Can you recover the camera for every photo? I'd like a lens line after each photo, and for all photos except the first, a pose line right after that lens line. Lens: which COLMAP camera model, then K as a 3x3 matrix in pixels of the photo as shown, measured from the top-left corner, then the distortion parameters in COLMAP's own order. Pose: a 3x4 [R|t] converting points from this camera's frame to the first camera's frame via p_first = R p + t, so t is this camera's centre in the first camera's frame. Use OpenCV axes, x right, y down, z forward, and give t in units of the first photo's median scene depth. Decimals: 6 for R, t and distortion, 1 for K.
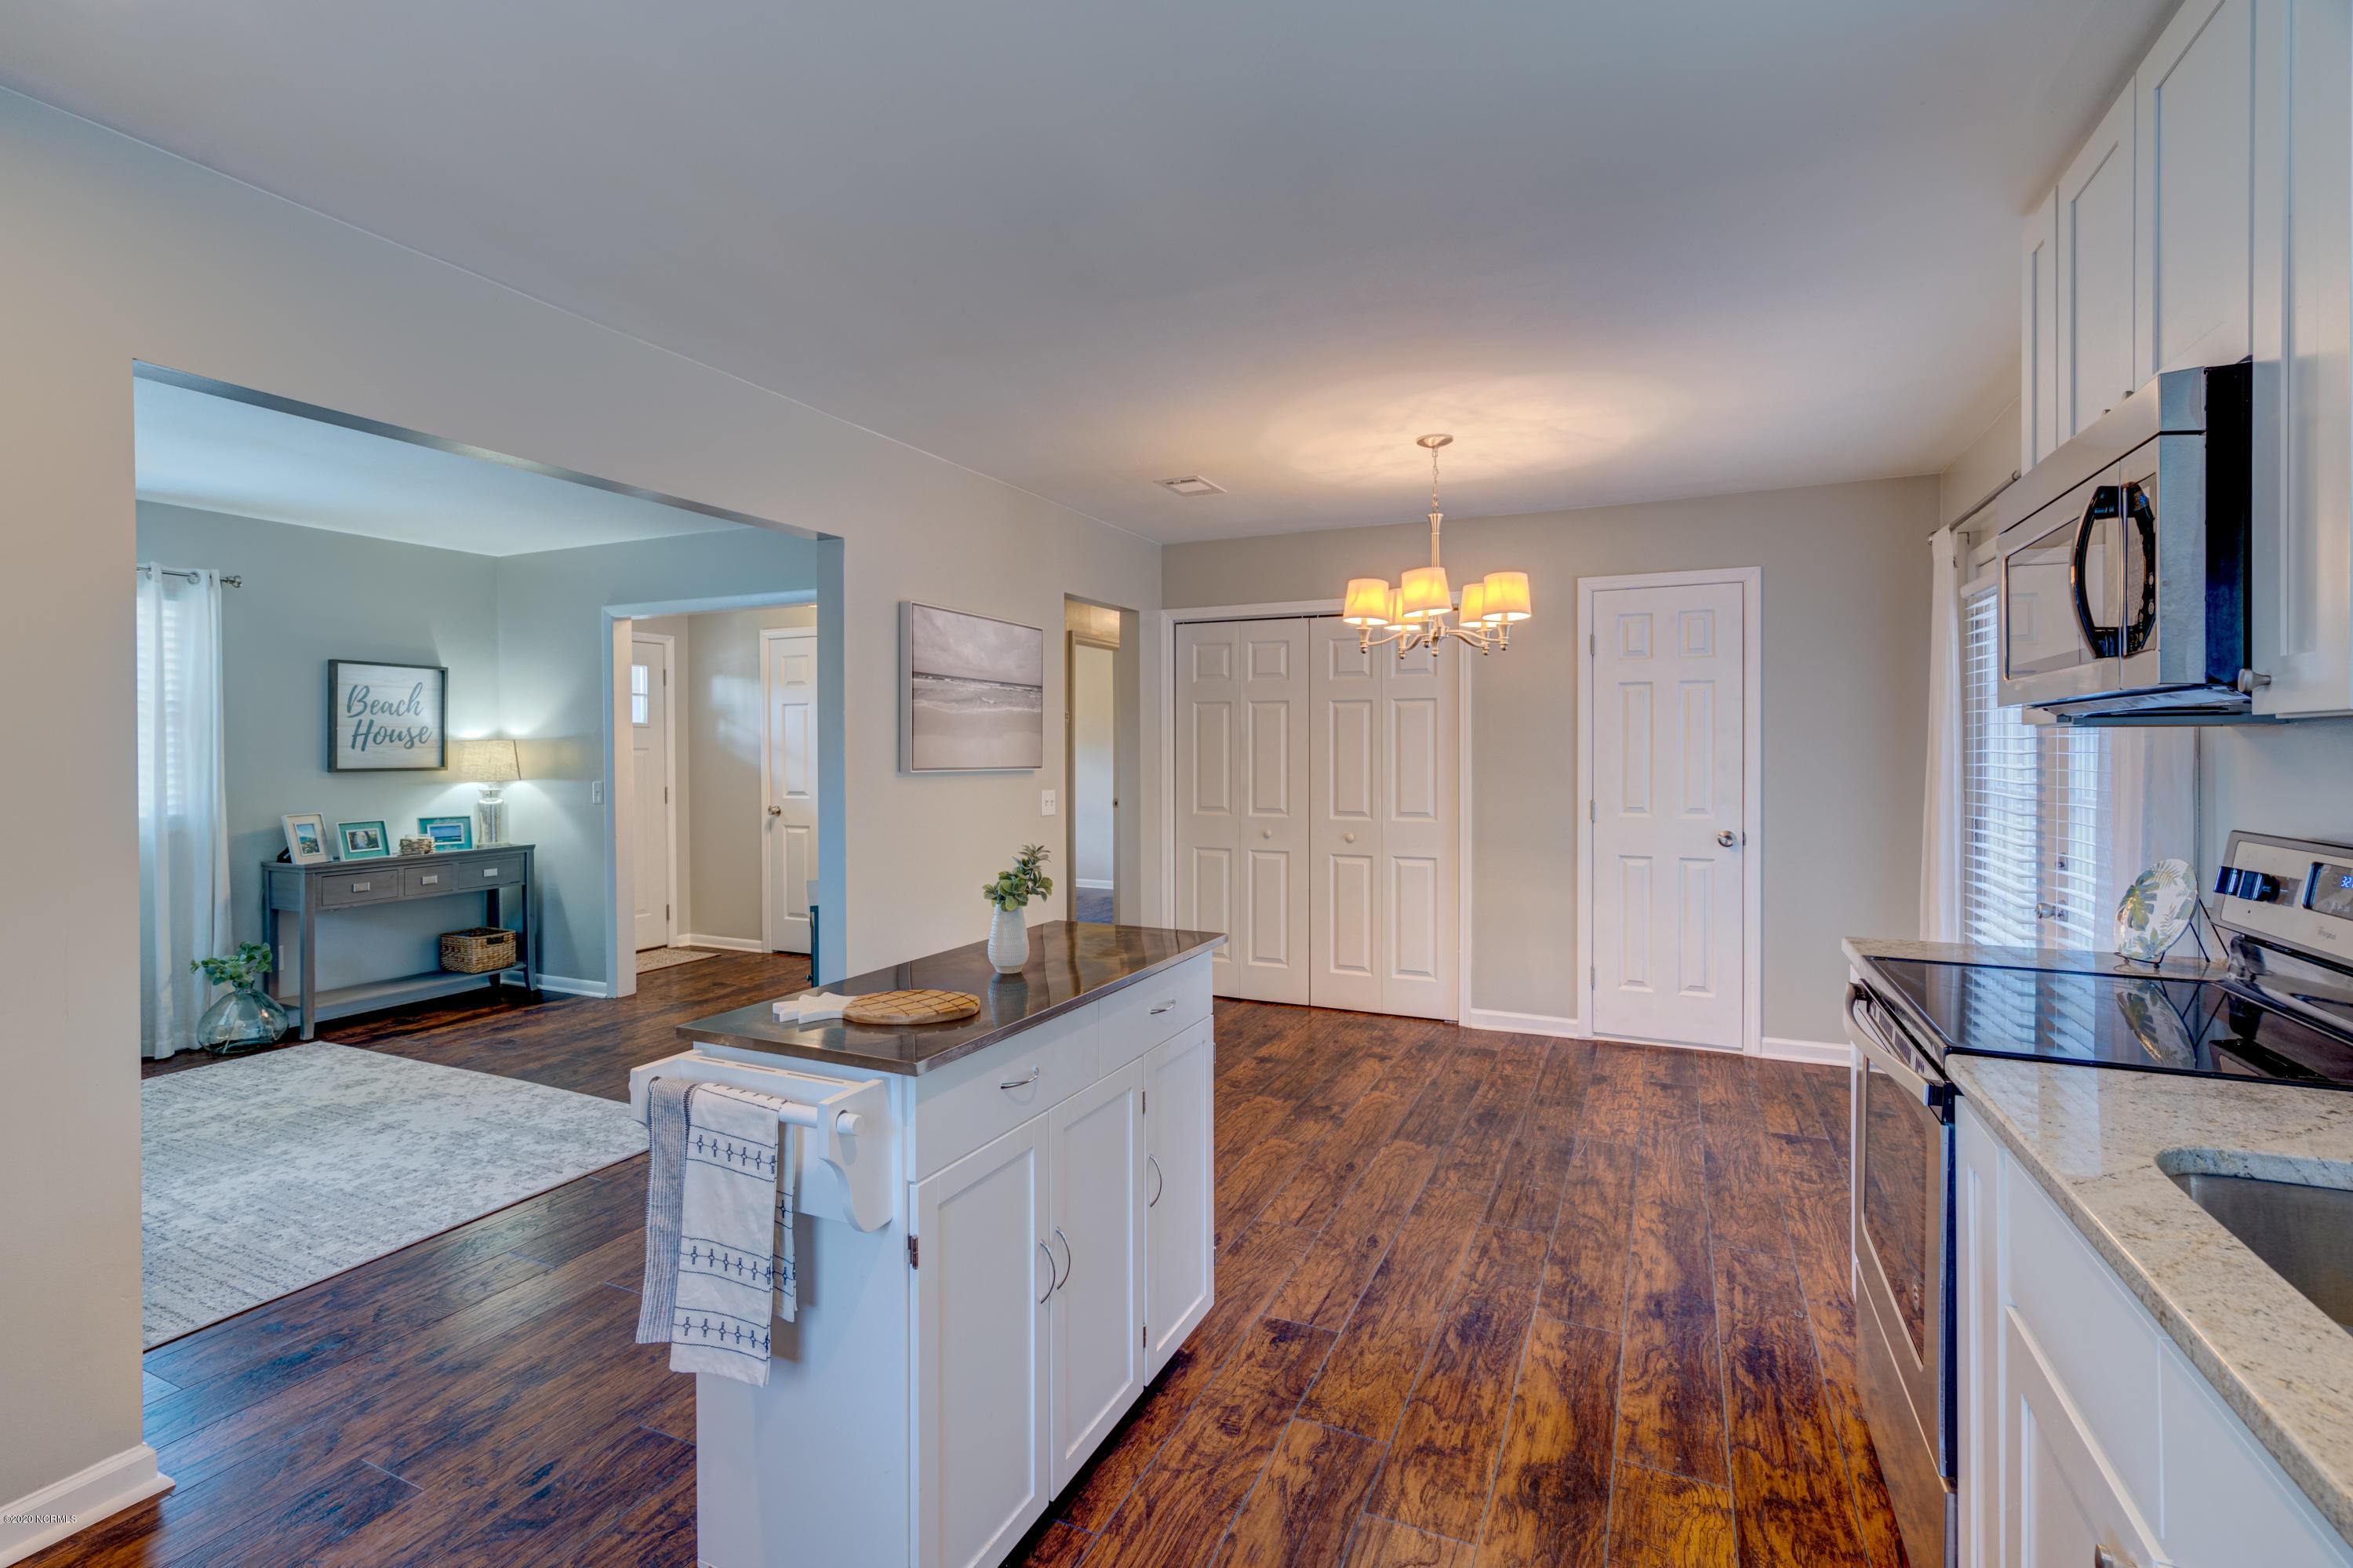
lens RADIAL K [[1083.3, 0, 1143.7], [0, 1083.3, 756.7], [0, 0, 1]] dist [-0.009084, 0.004832]
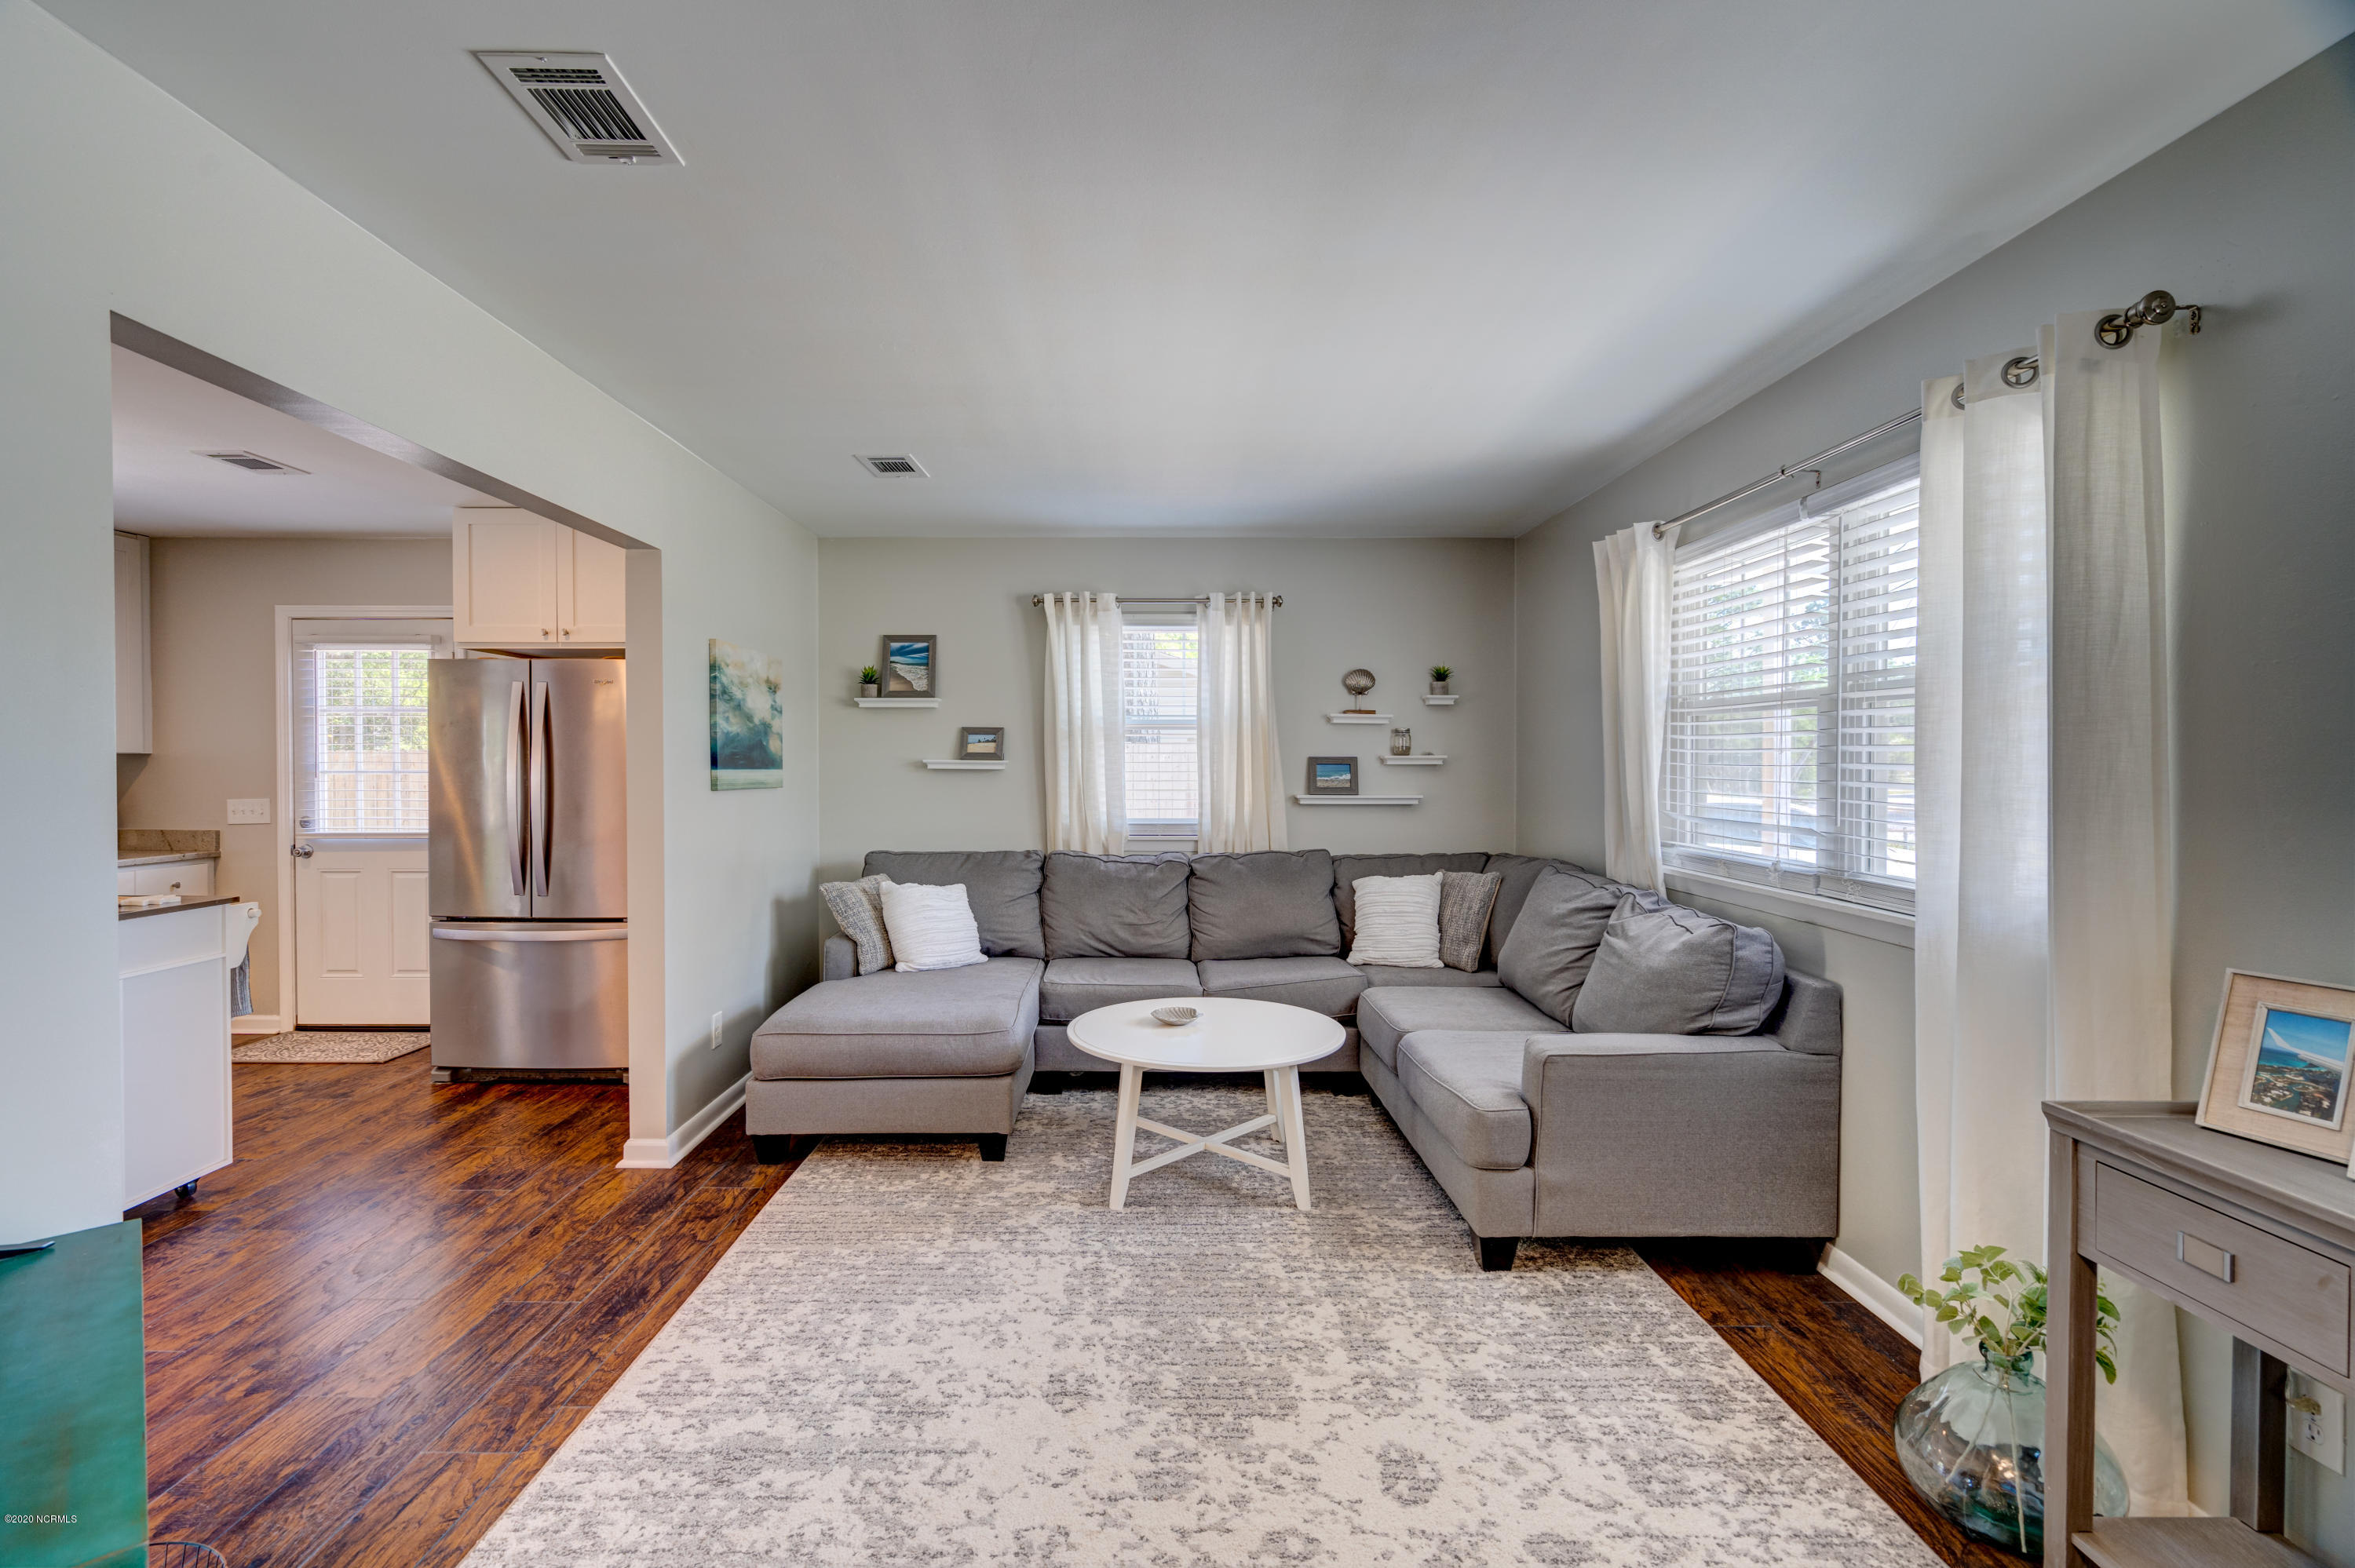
lens RADIAL K [[1058.7, 0, 1131.0], [0, 1058.7, 778.9], [0, 0, 1]] dist [-0.003415, 0.000337]
pose [[-0.904586, 0.008494, -0.426206, -0.449418], [-0.002827, 0.999660, 0.025922, -0.012712], [0.426282, 0.024653, -0.904254, 1.428221]]
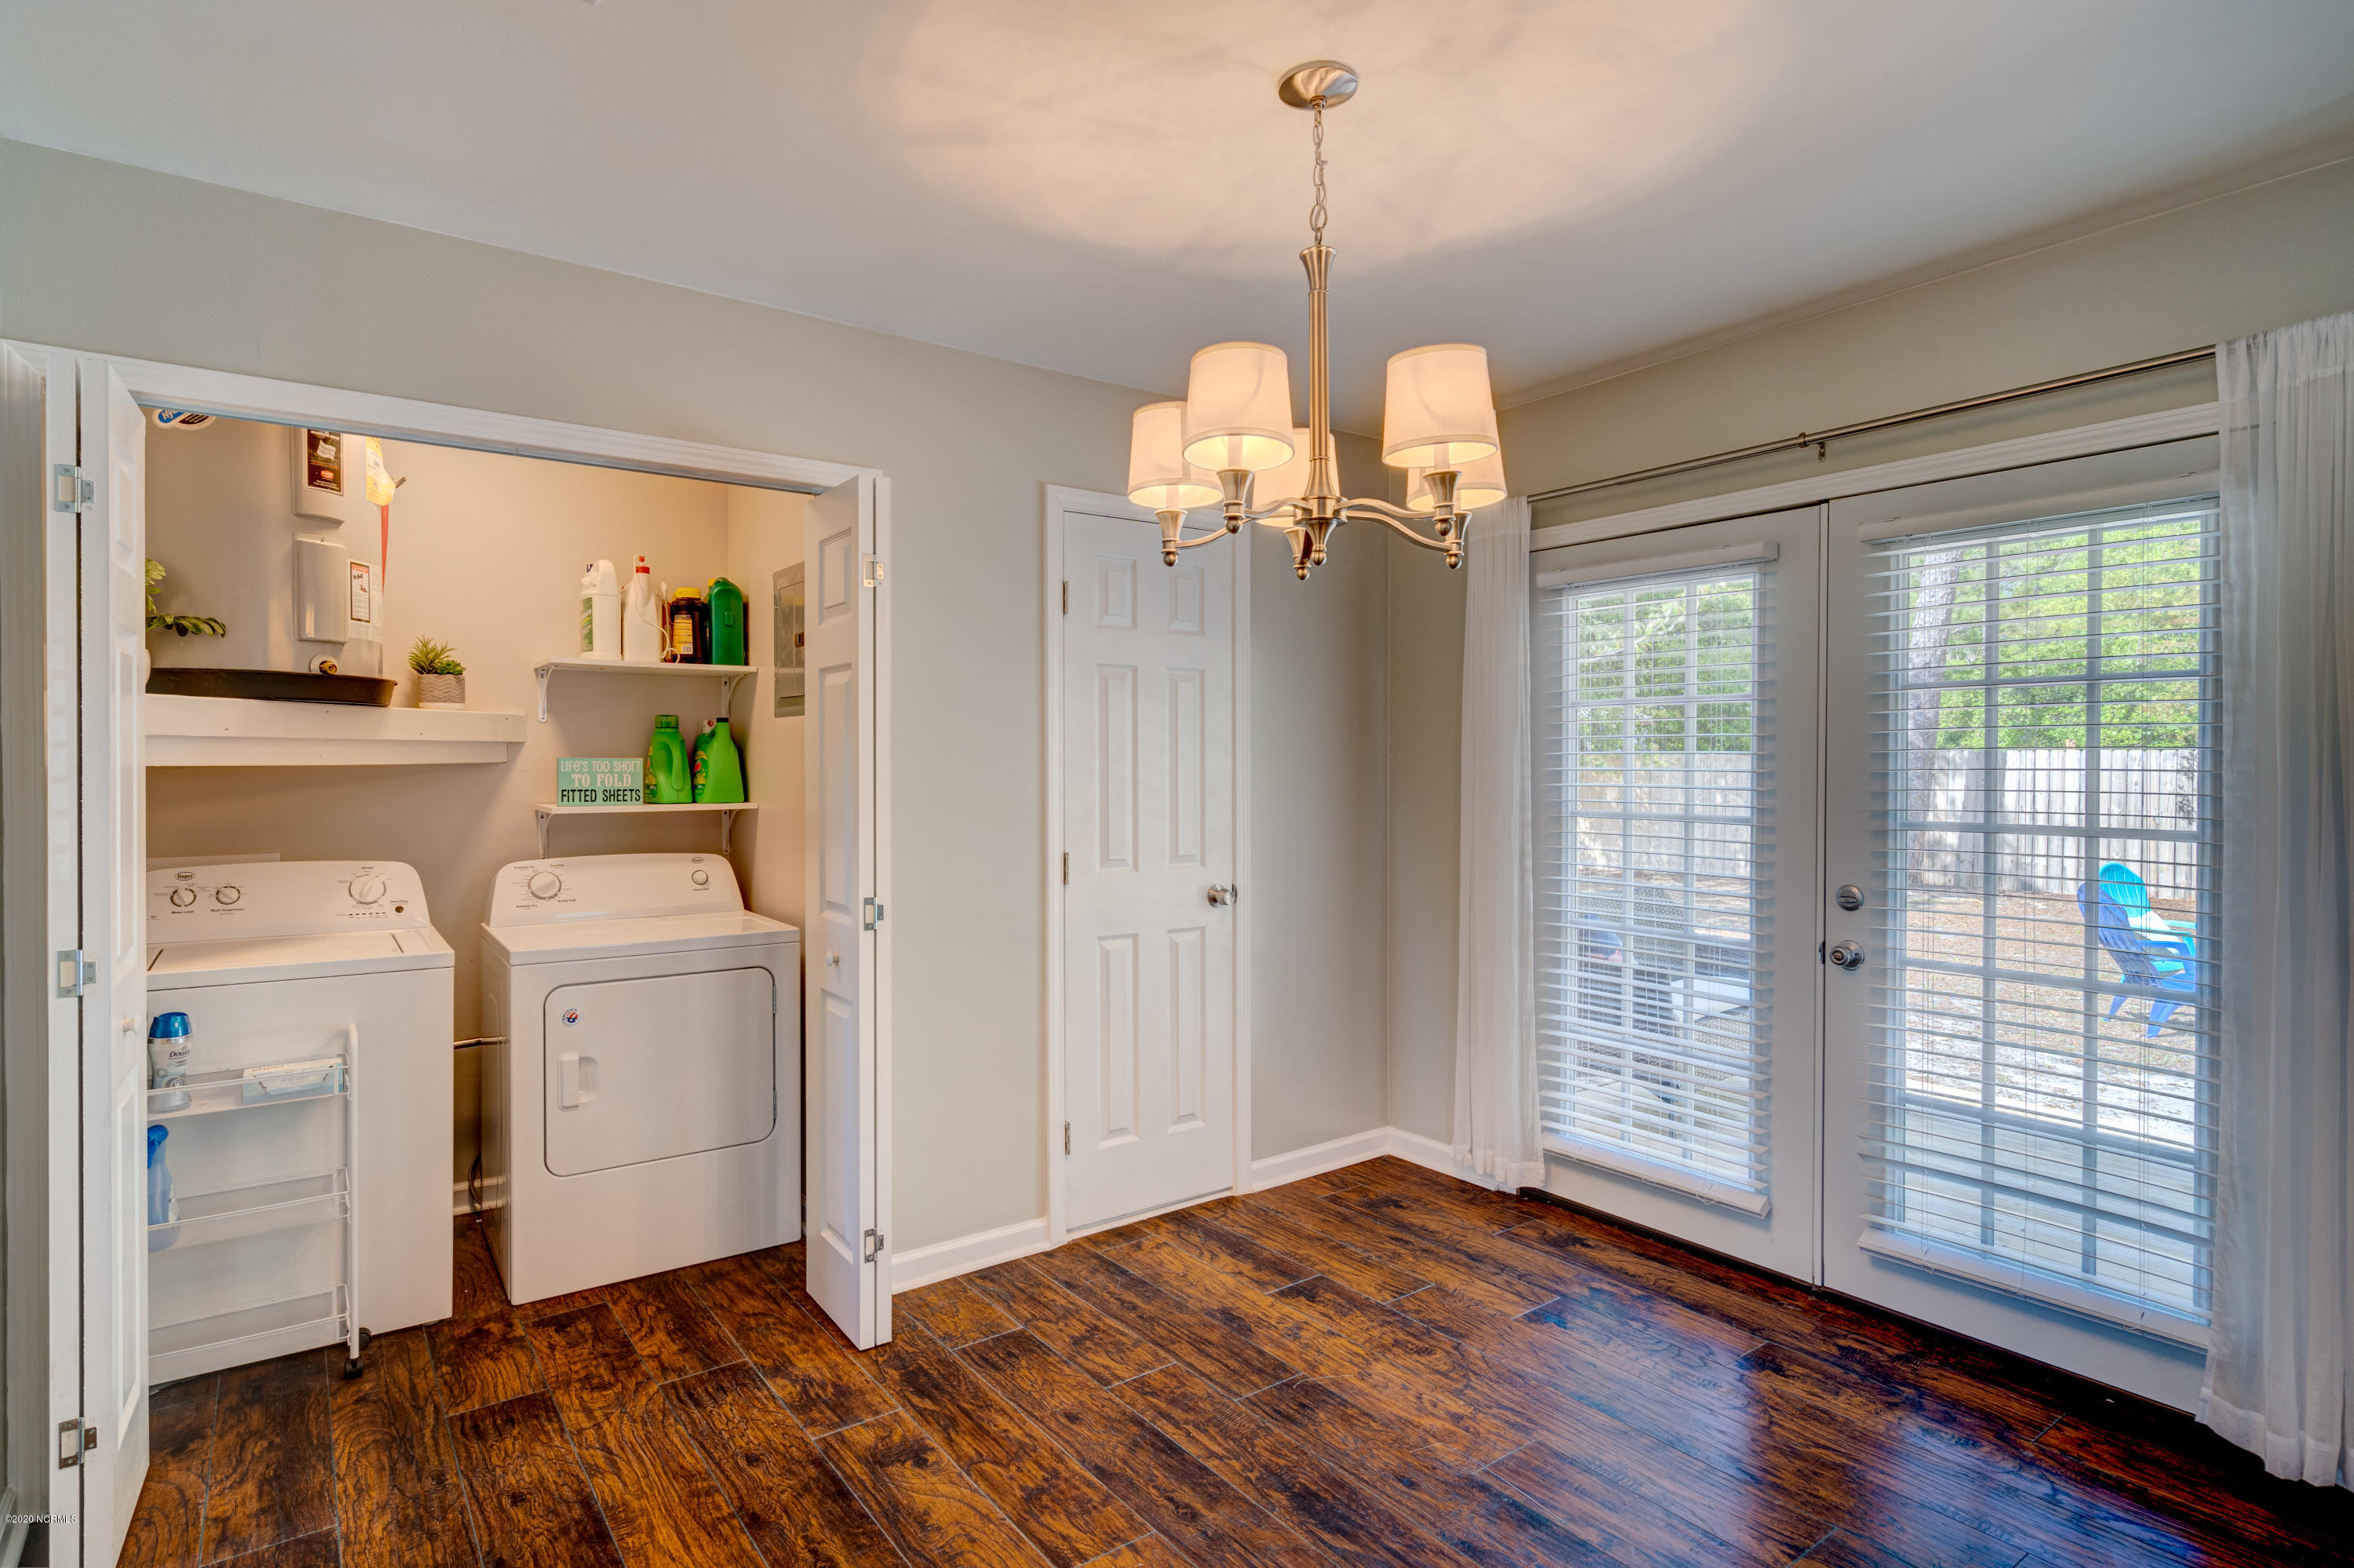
lens RADIAL K [[1192.9, 0, 1129.1], [0, 1192.9, 773.3], [0, 0, 1]] dist [0.001784, 0.000356]
pose [[0.478839, -0.004746, 0.877890, -0.193295], [0.008853, 0.999961, 0.000577, -0.004567], [-0.877858, 0.007496, 0.478863, 0.777591]]
